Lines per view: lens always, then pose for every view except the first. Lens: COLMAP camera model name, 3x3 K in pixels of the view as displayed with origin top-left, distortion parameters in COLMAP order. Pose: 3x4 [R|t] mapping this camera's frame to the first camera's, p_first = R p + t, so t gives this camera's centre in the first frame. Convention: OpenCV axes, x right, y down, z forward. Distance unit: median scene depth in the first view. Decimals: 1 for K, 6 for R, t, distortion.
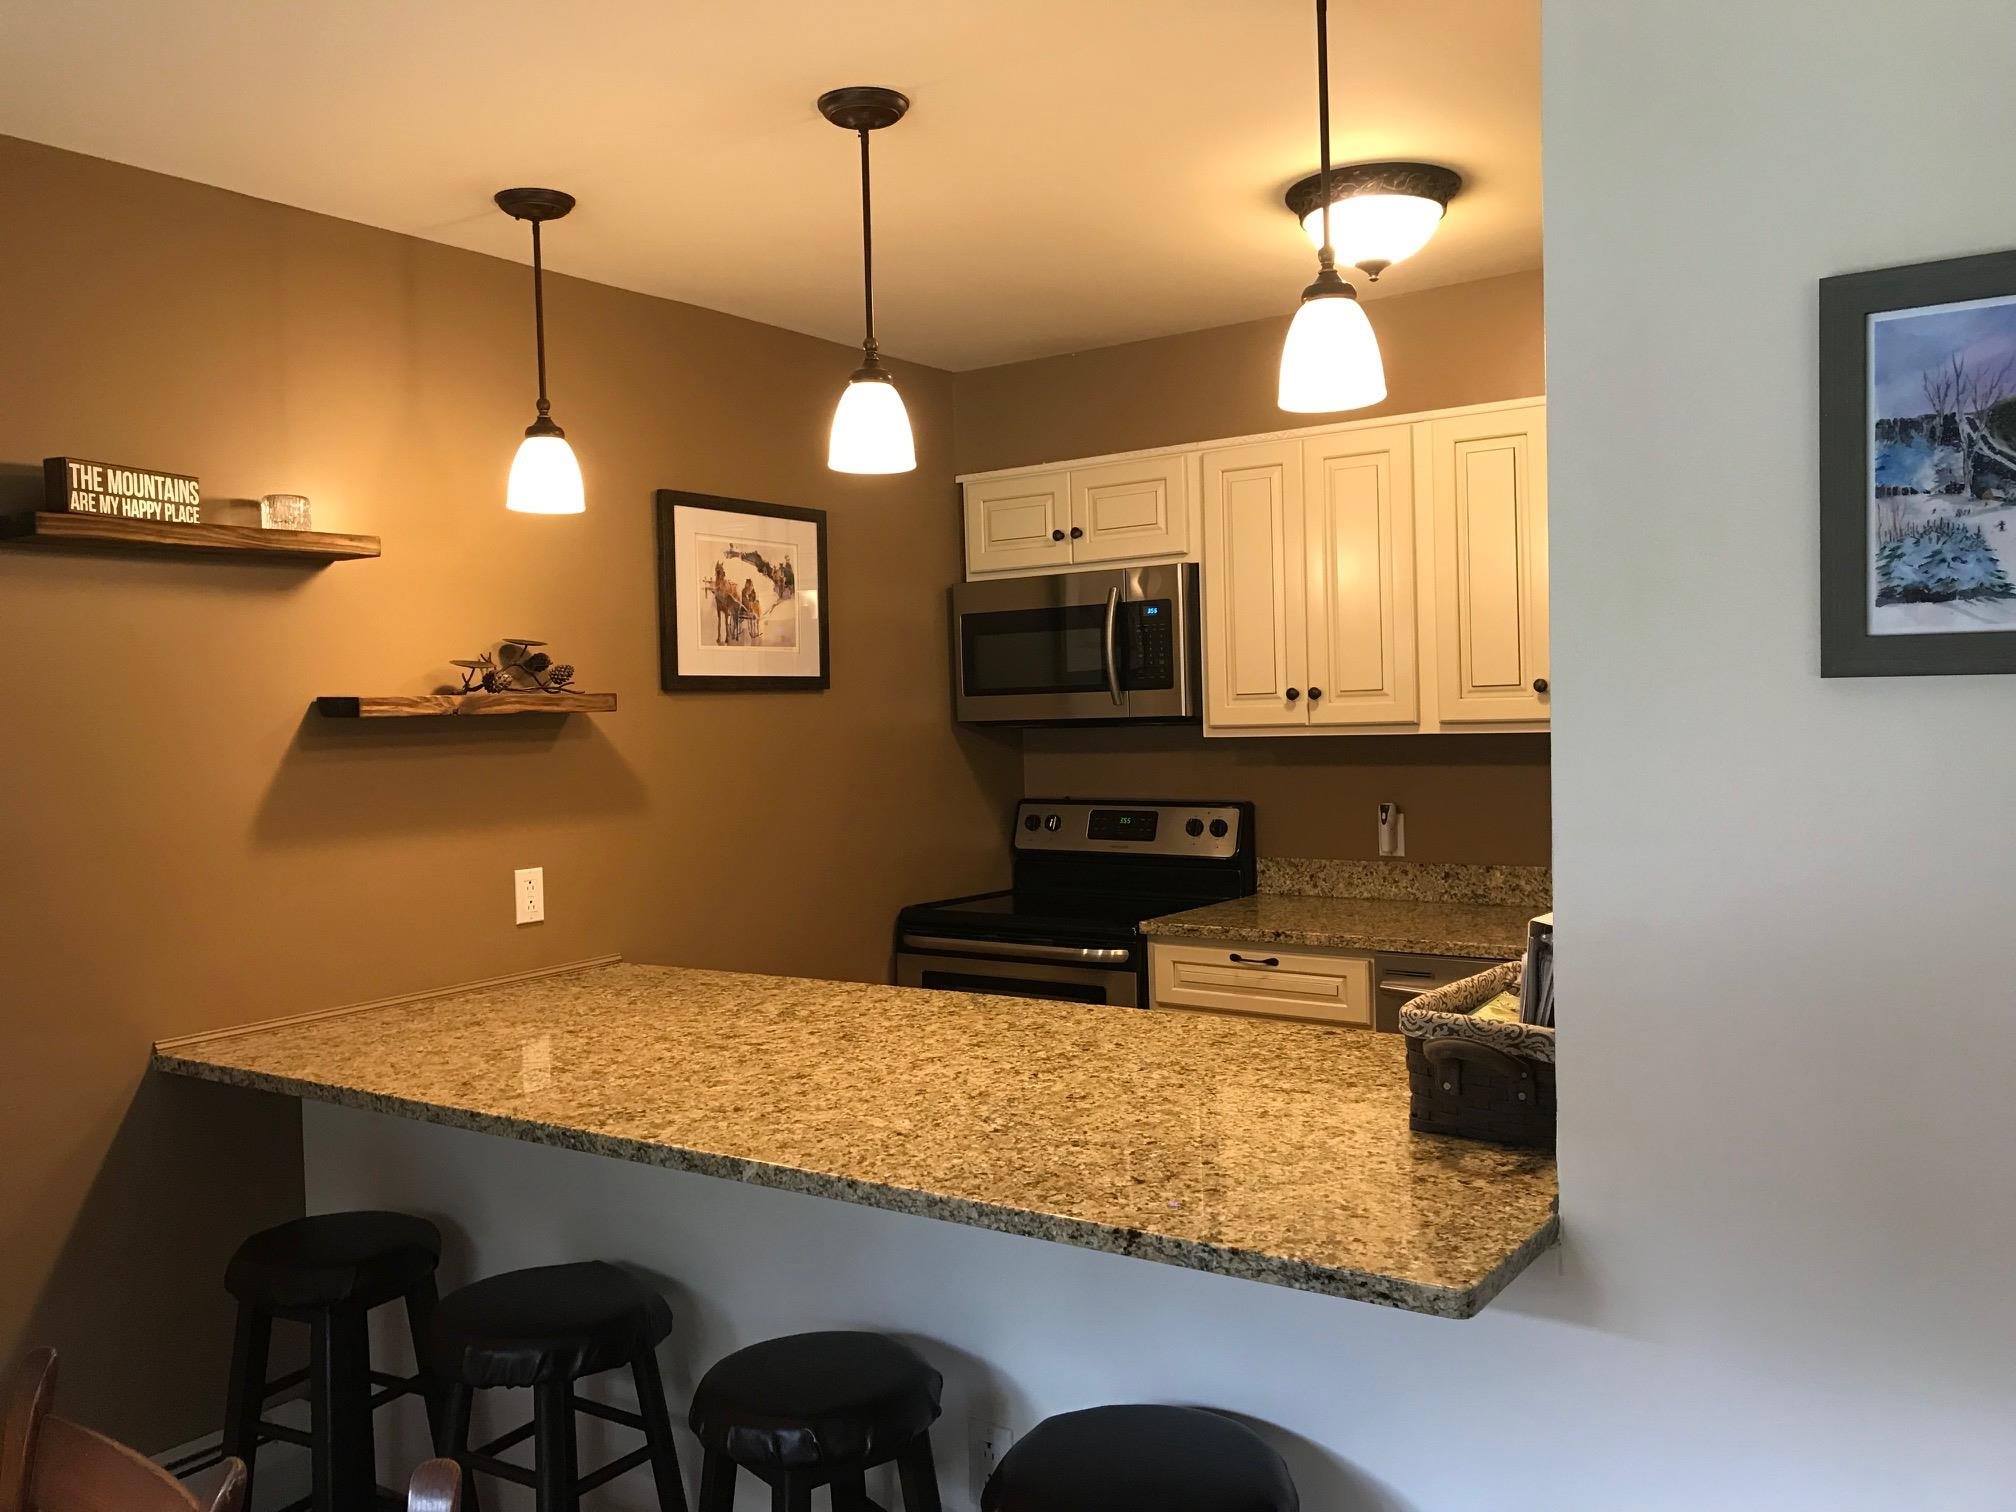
lens RADIAL K [[1693.3, 0, 1008.0], [0, 1693.3, 756.0], [0, 0, 1]] dist [0.169847, -0.003480]
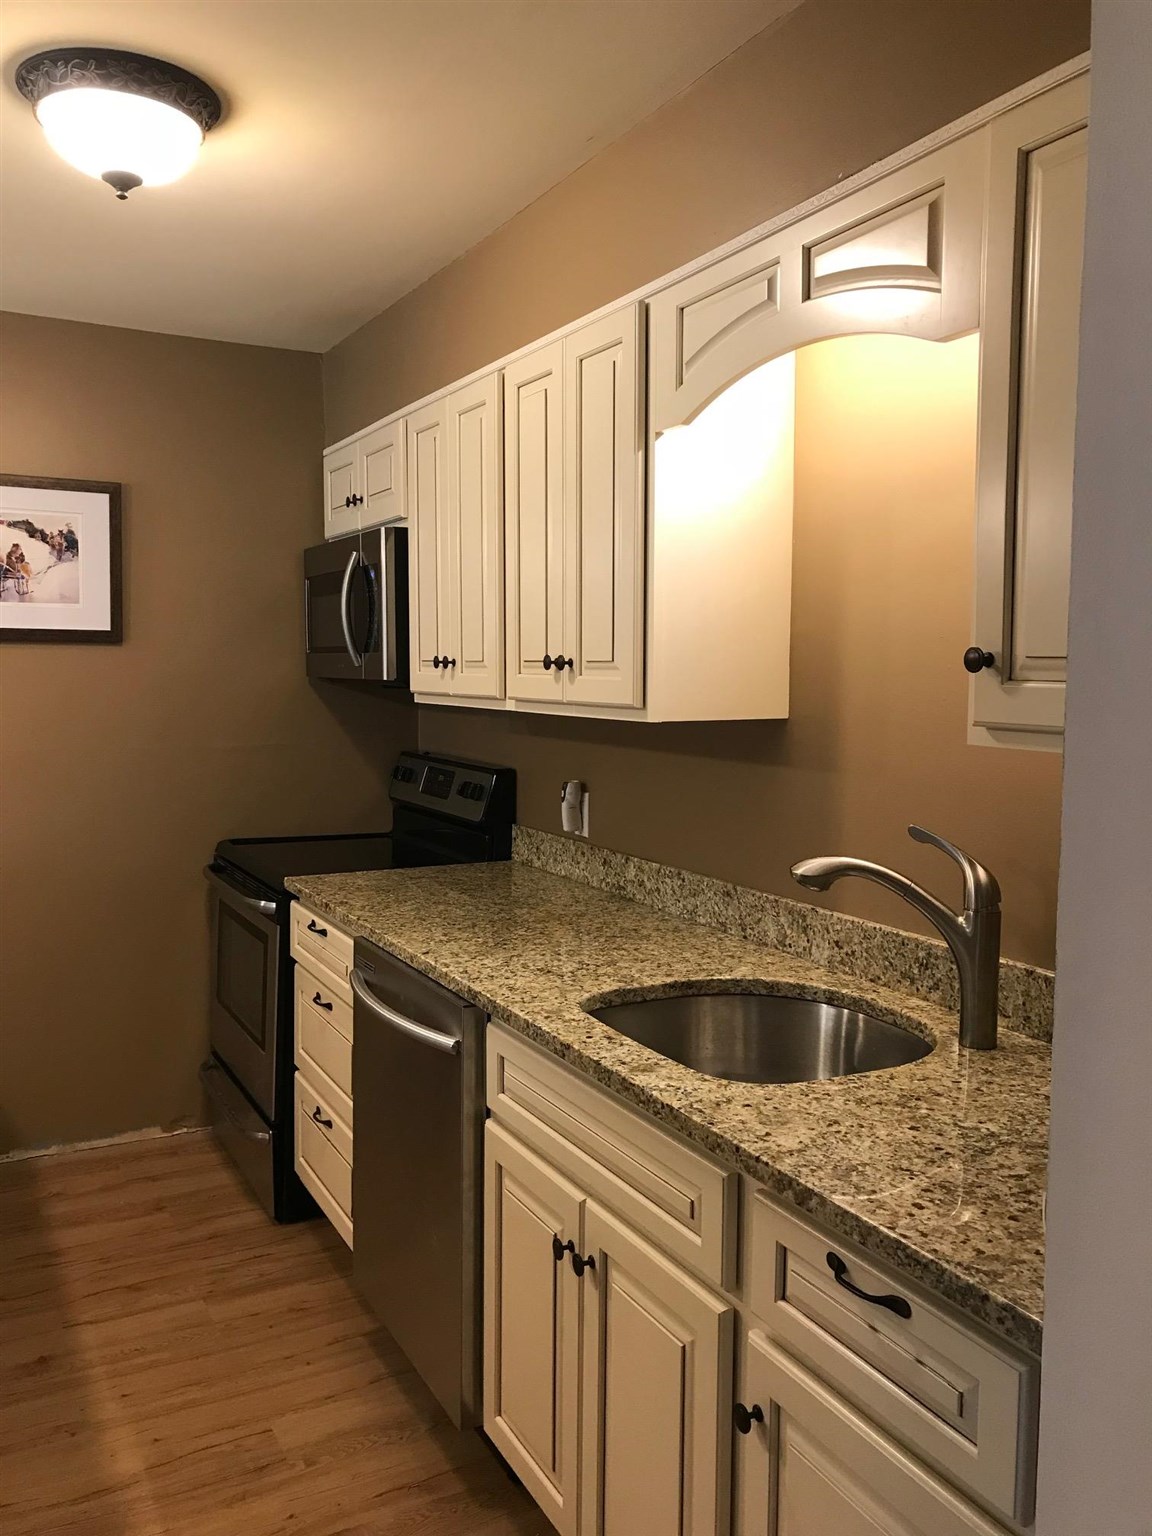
lens RADIAL K [[1250.7, 0, 576.0], [0, 1250.7, 768.0], [0, 0, 1]] dist [0.029634, -0.001378]
pose [[0.890639, 0.072816, -0.448842, 0.560925], [-0.044551, 0.996319, 0.073232, -0.031523], [0.452523, -0.045227, 0.890605, 0.399212]]
